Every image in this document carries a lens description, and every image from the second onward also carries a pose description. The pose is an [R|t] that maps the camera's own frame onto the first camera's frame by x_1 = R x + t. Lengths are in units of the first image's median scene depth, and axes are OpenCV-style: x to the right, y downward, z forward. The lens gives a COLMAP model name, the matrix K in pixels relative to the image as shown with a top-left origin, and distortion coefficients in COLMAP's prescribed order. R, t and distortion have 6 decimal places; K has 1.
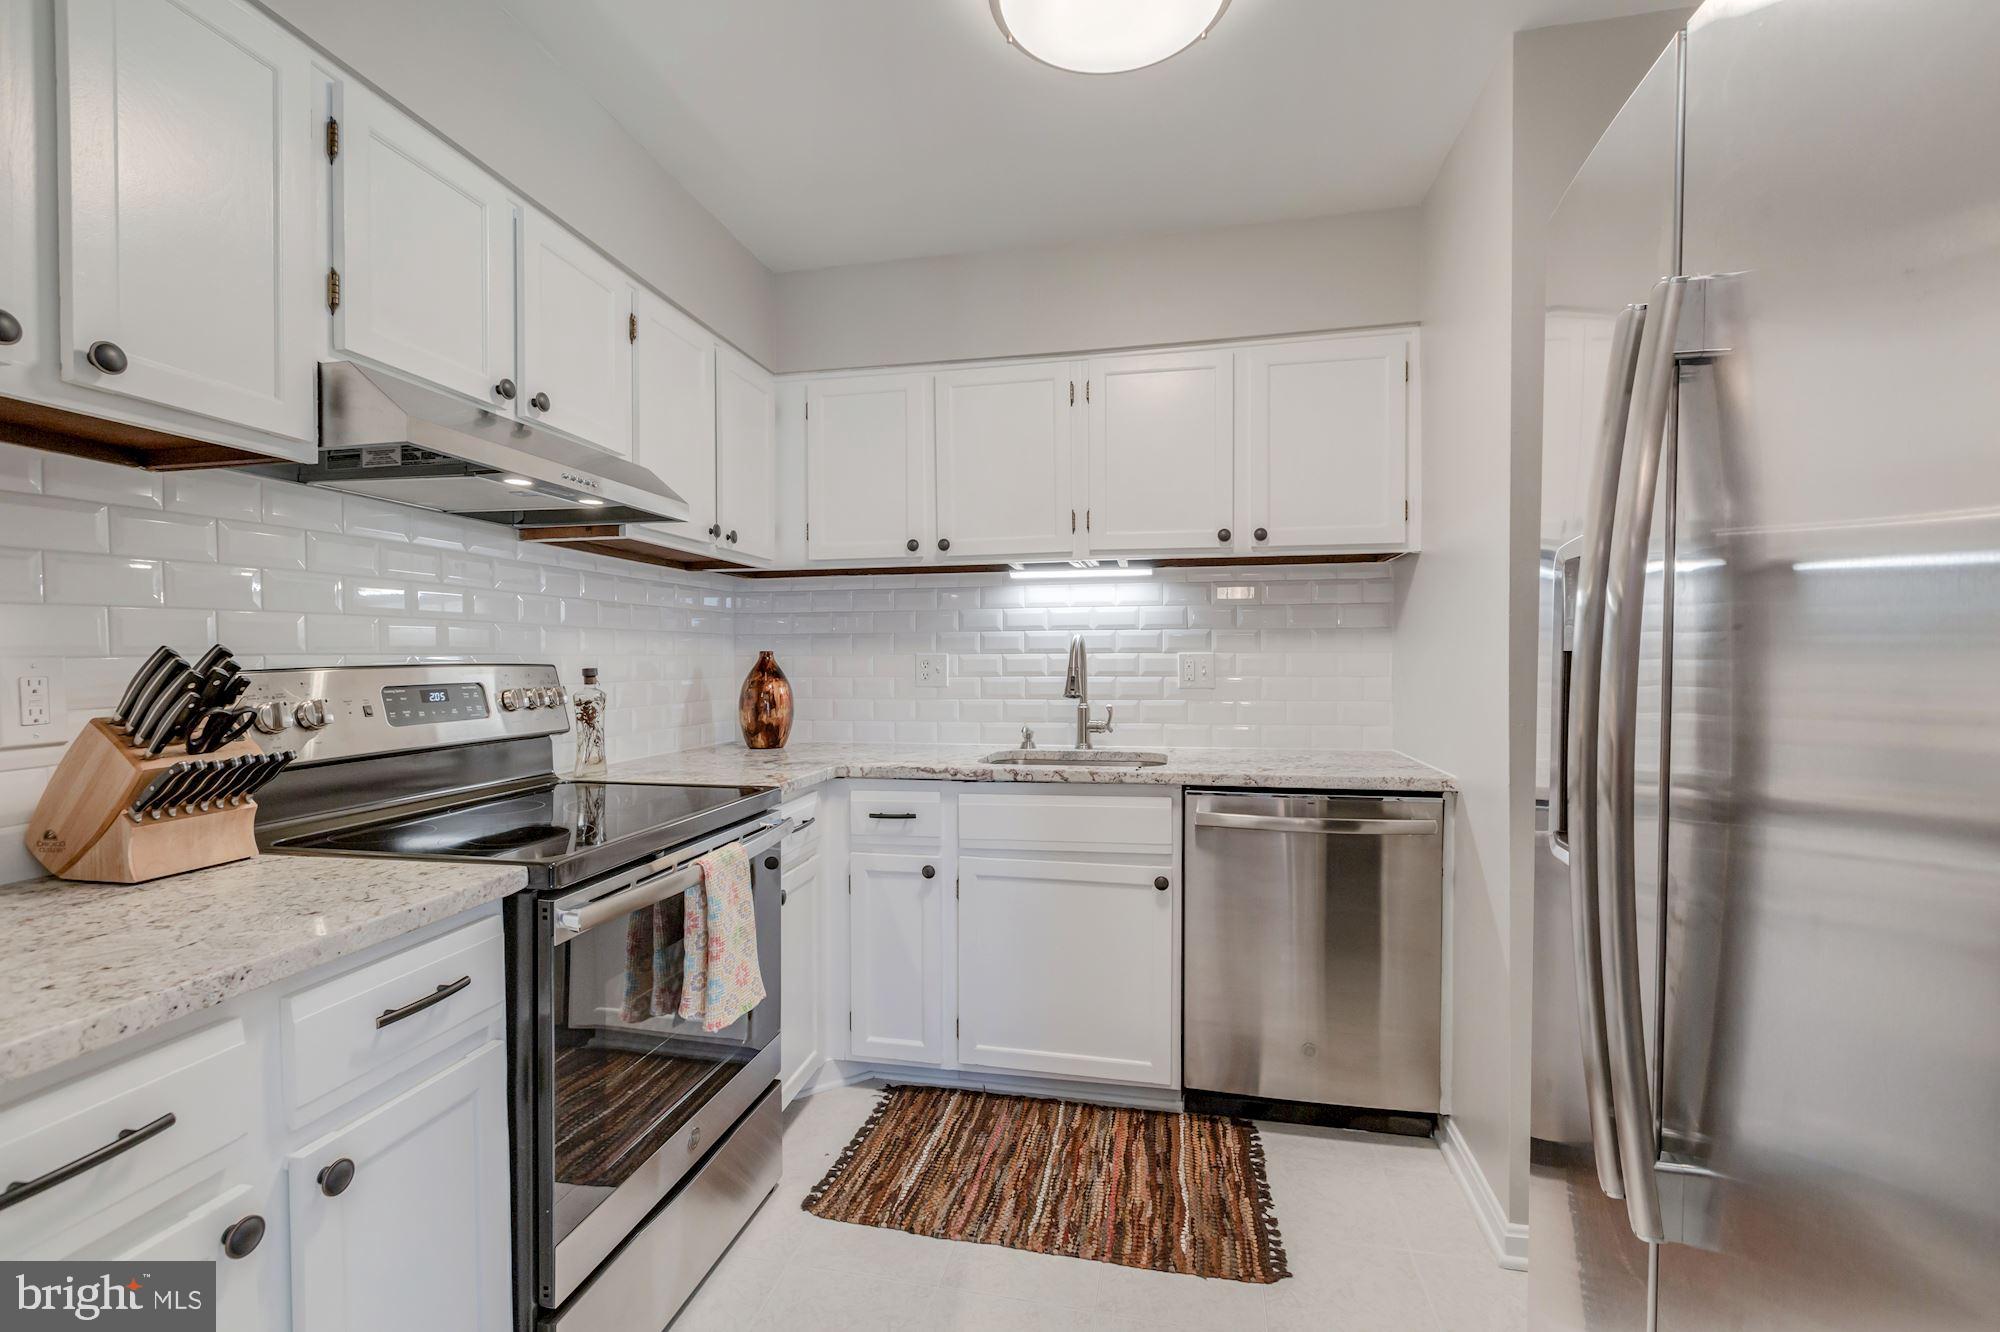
lens RADIAL K [[897.5, 0, 995.2], [0, 897.5, 670.1], [0, 0, 1]] dist [0.001422, -0.001908]
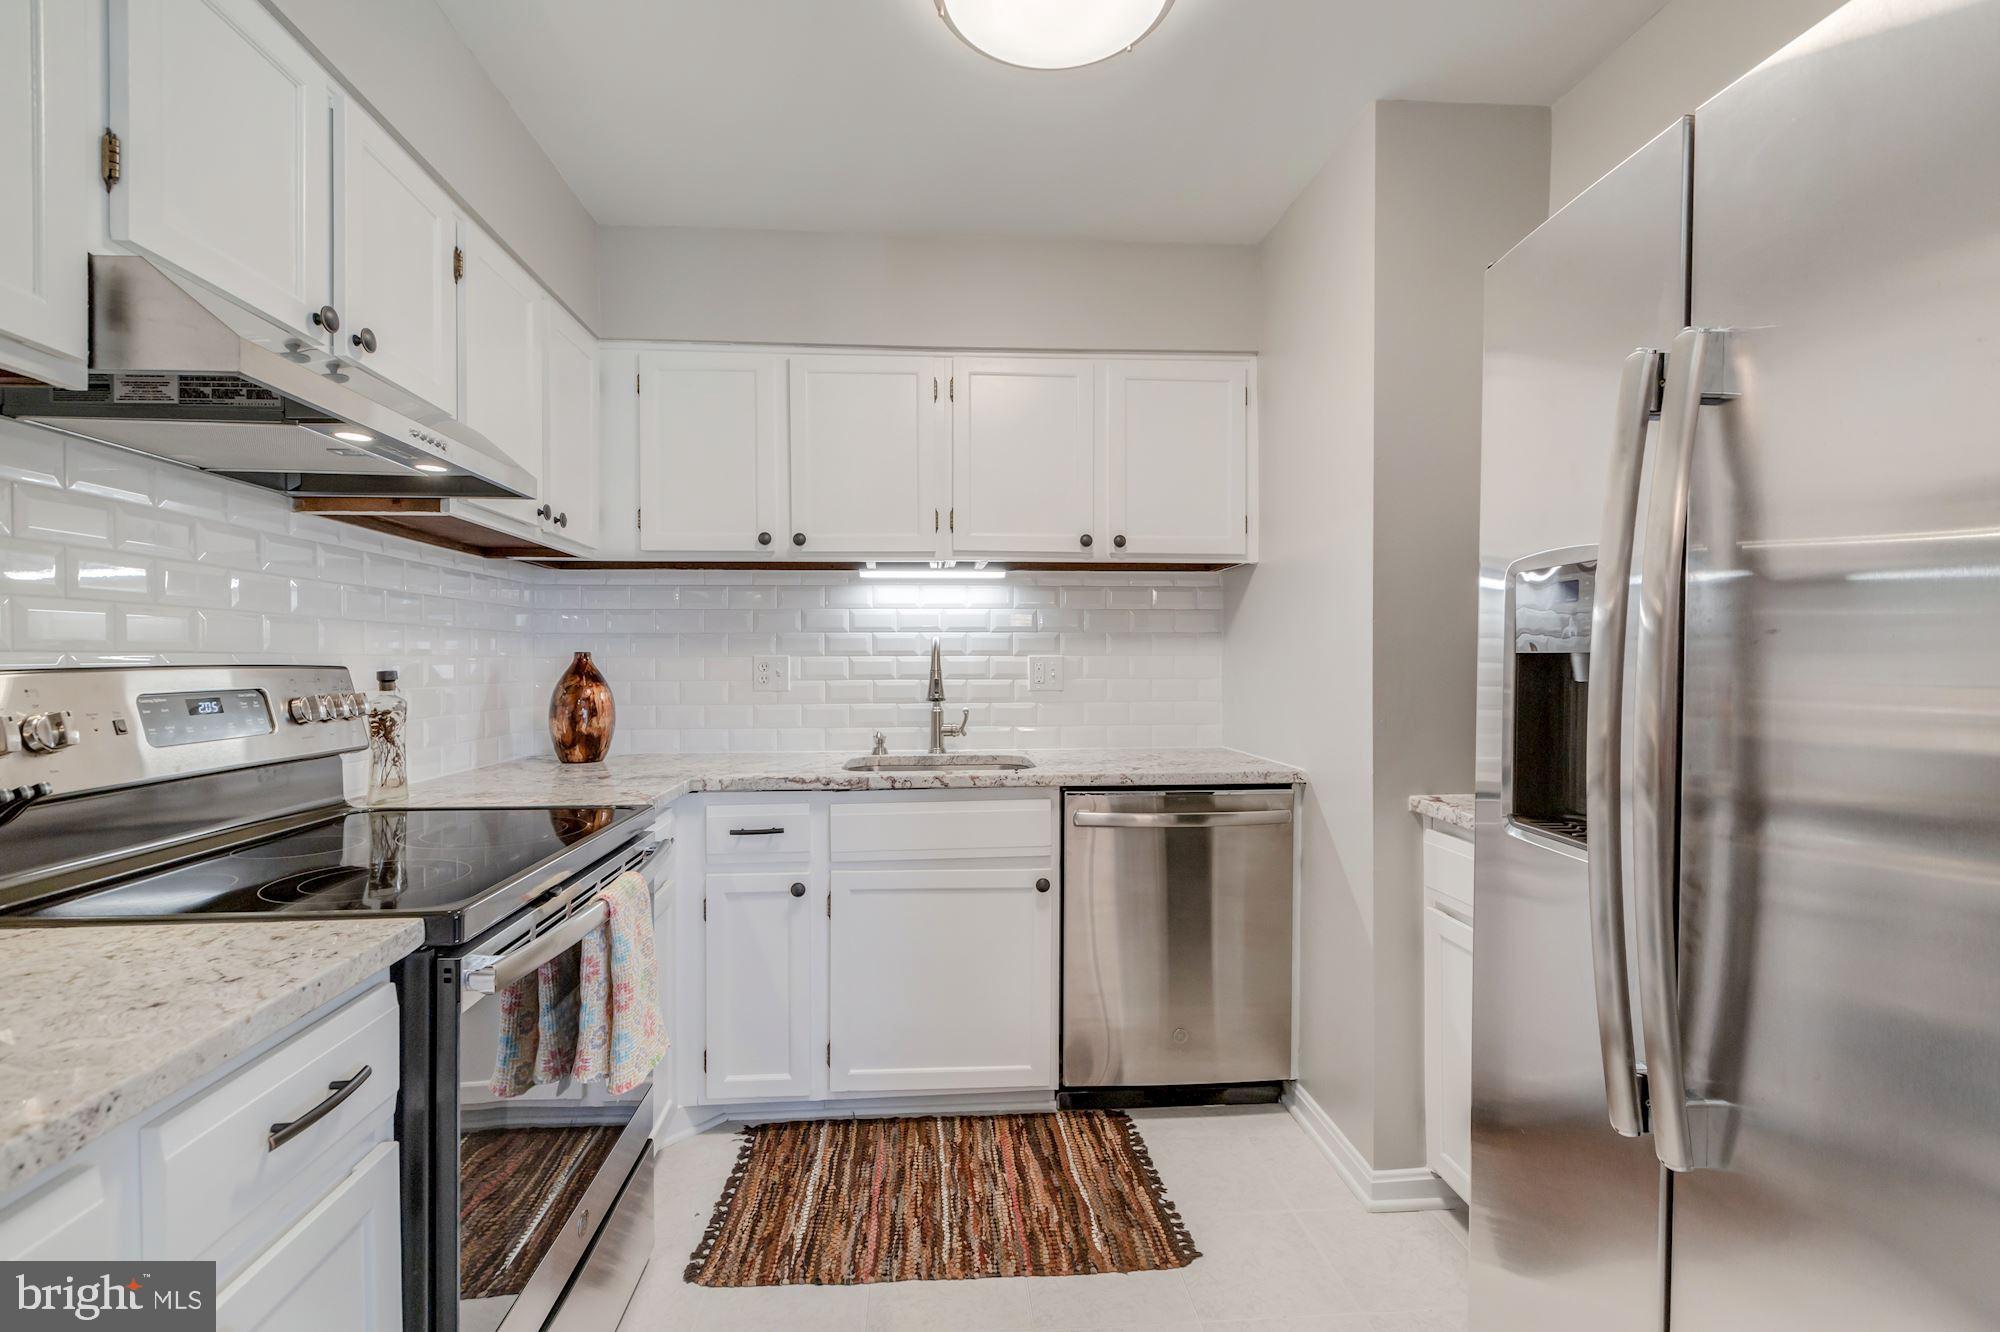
lens RADIAL K [[897.5, 0, 997.4], [0, 897.5, 668.6], [0, 0, 1]] dist [0.001422, -0.001908]
pose [[0.959109, -0.000330, 0.283038, -0.146689], [0.002256, 0.999976, -0.006479, 0.002313], [-0.283029, 0.006852, 0.959087, 0.051616]]
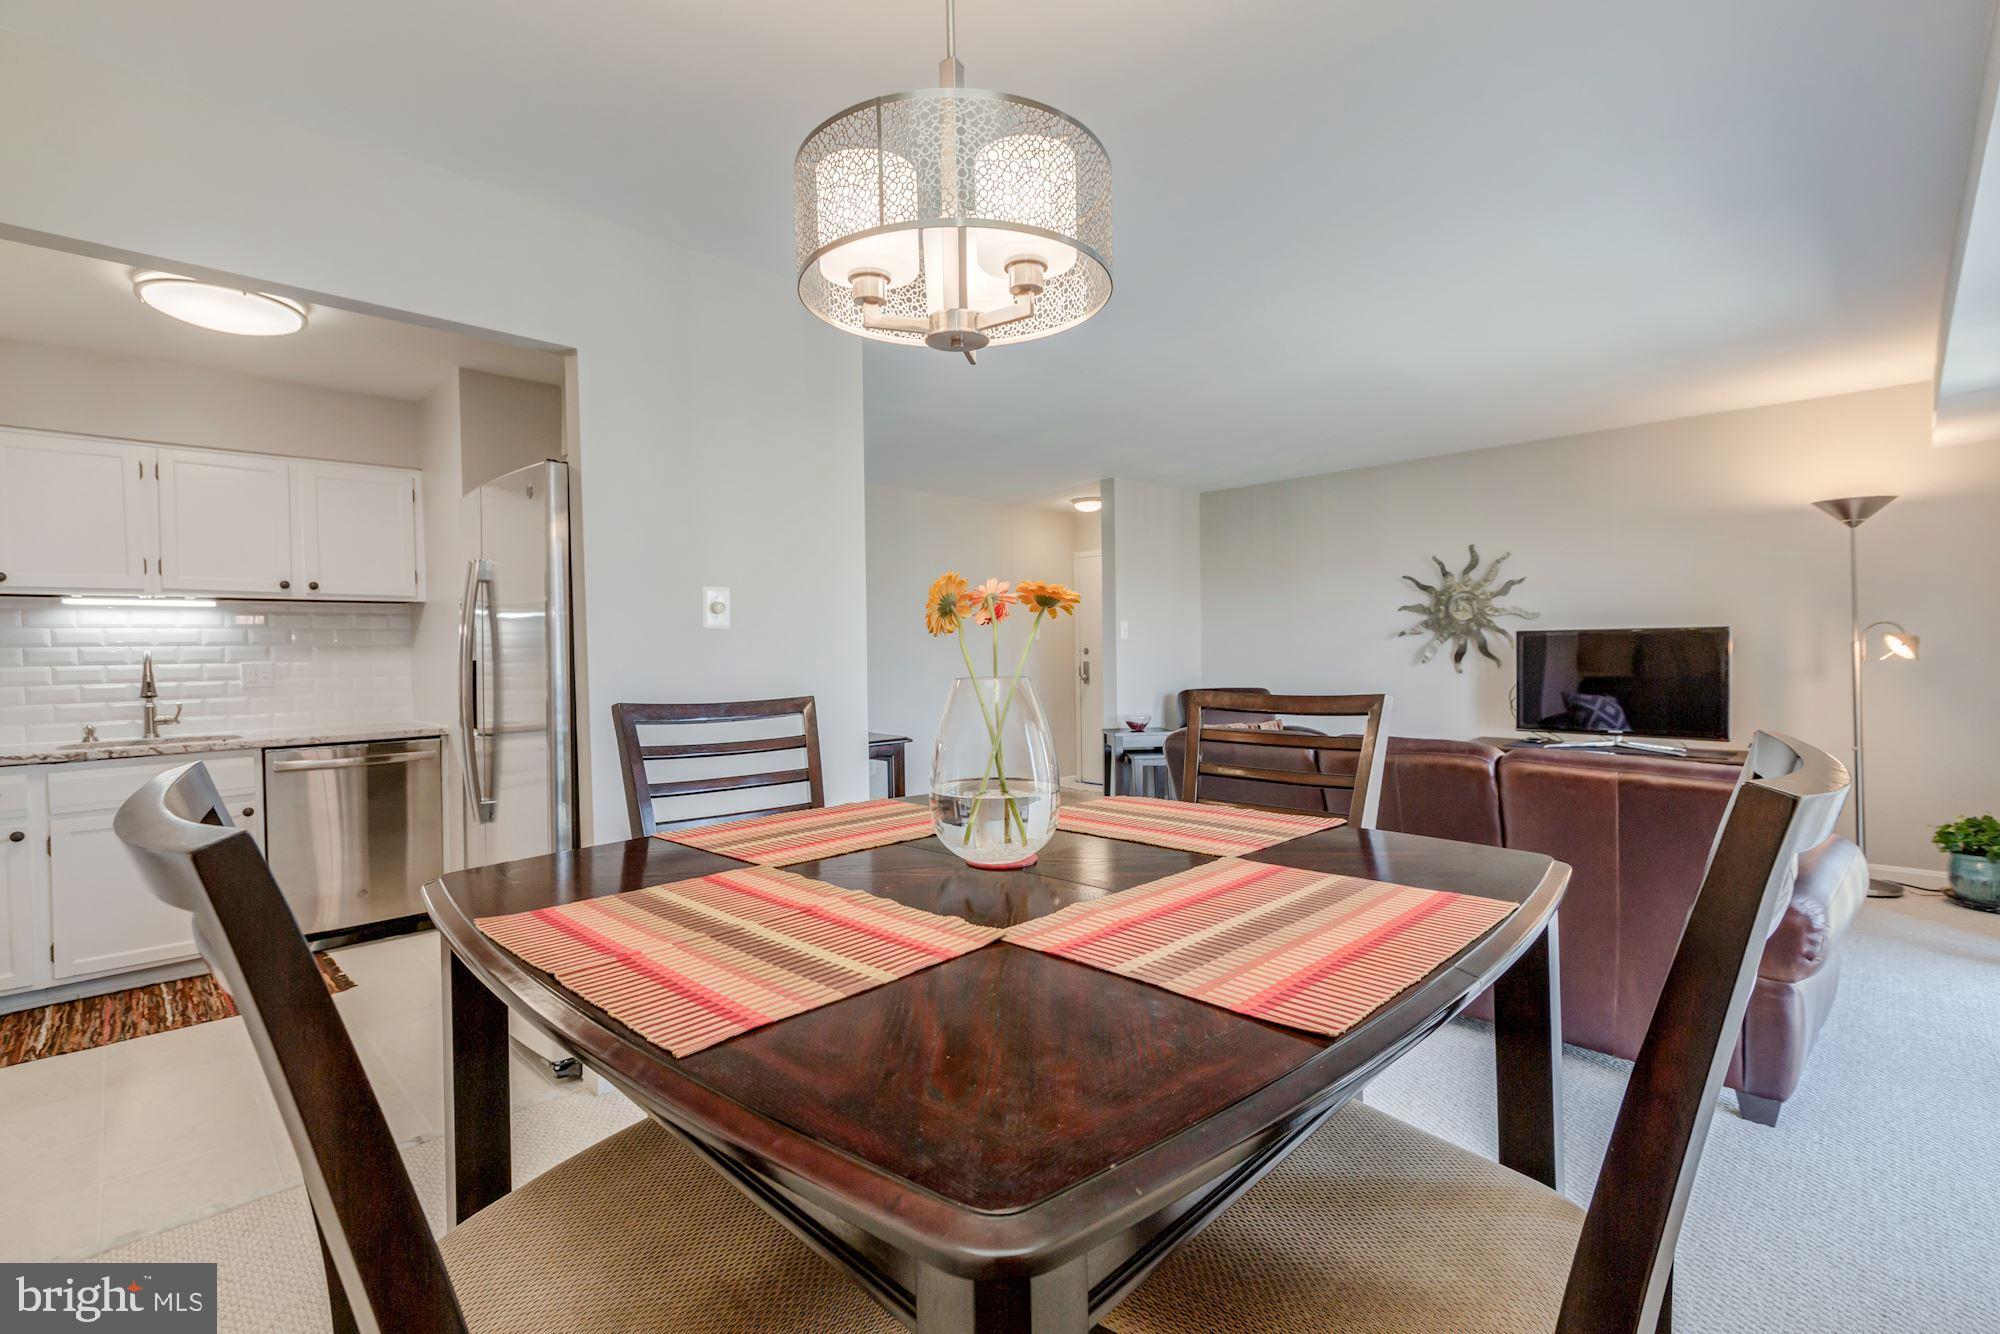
lens RADIAL K [[897.5, 0, 1004.6], [0, 897.5, 666.1], [0, 0, 1]] dist [0.001422, -0.001908]
pose [[0.552312, -0.021423, 0.833362, -0.377091], [0.030025, 0.999532, 0.005796, 0.016622], [-0.833096, 0.021821, 0.552697, -0.940820]]
